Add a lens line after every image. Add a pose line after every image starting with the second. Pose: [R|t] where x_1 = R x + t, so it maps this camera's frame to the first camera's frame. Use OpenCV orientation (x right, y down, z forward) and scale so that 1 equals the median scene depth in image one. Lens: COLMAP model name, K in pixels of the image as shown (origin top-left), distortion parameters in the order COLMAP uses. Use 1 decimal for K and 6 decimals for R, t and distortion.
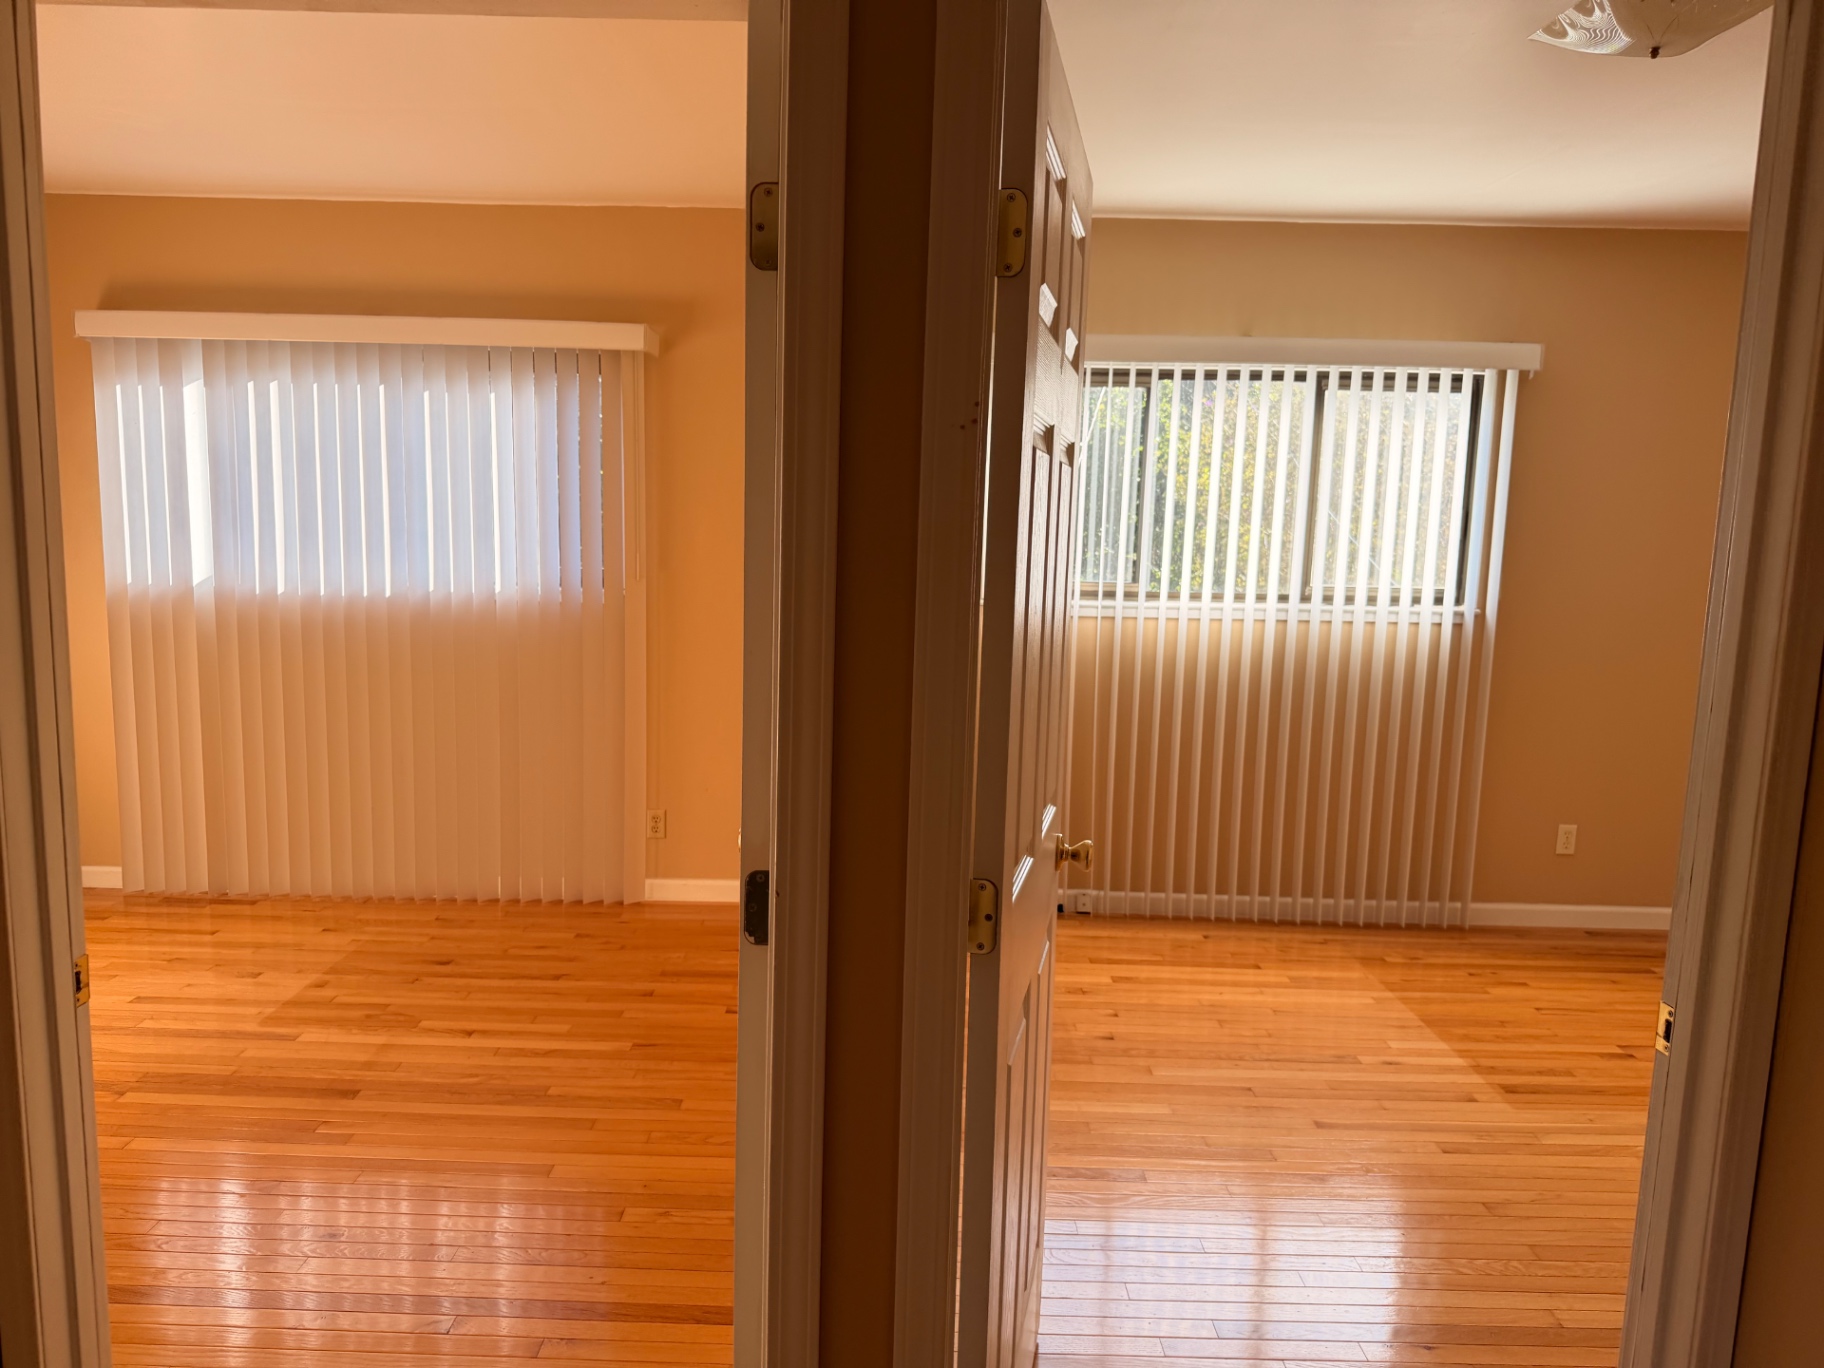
lens RADIAL K [[1283.7, 0, 912.0], [0, 1283.7, 684.0], [0, 0, 1]] dist [0.094565, -0.158528]
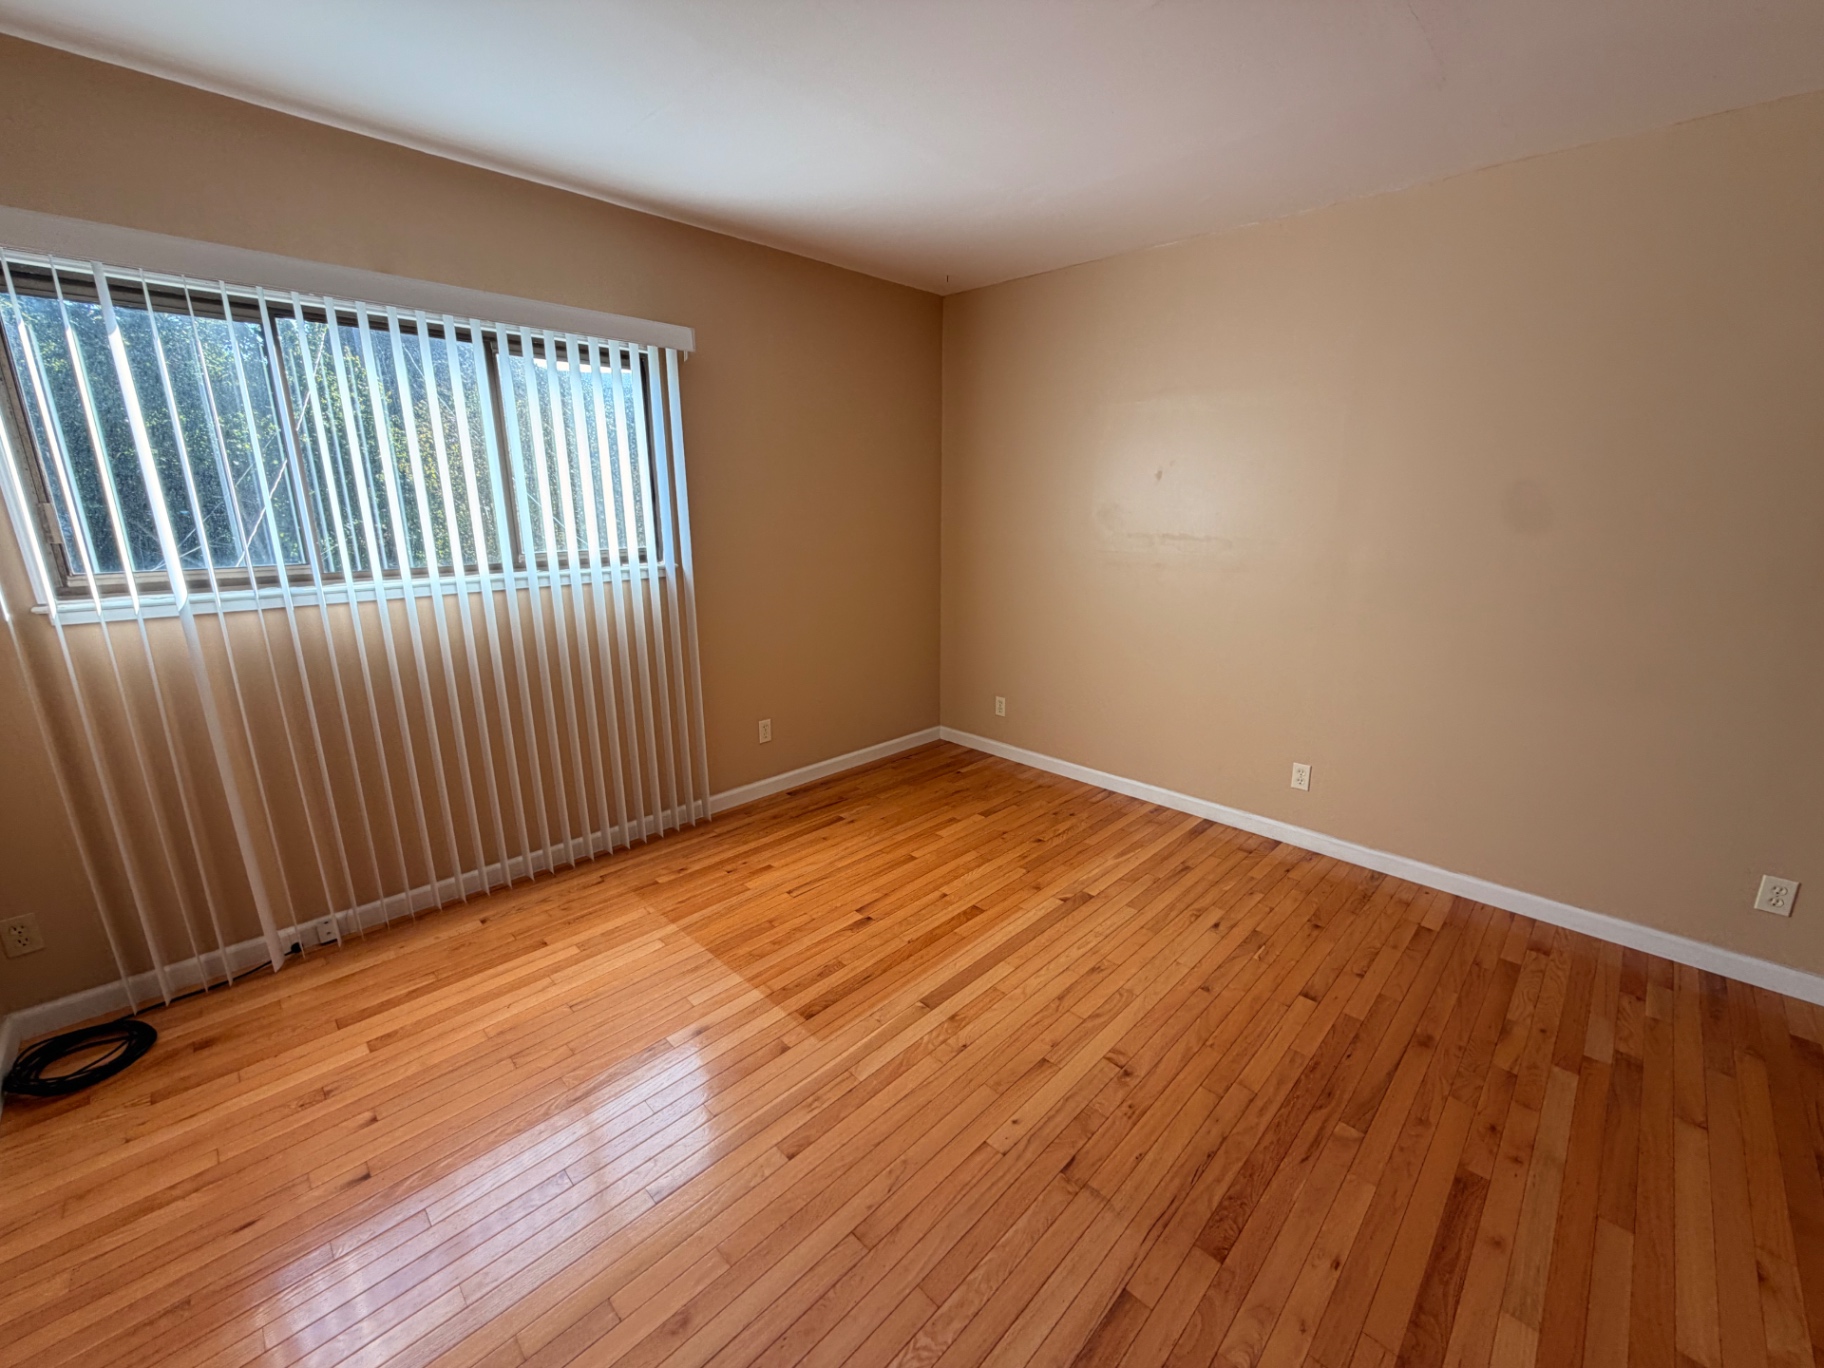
lens RADIAL K [[739.2, 0, 914.5], [0, 739.2, 690.1], [0, 0, 1]] dist [0.000227, 0.000101]
pose [[0.712526, -0.204511, 0.671180, 0.134587], [0.112074, 0.977470, 0.178860, -0.047633], [-0.692637, -0.052221, 0.719393, 0.421133]]
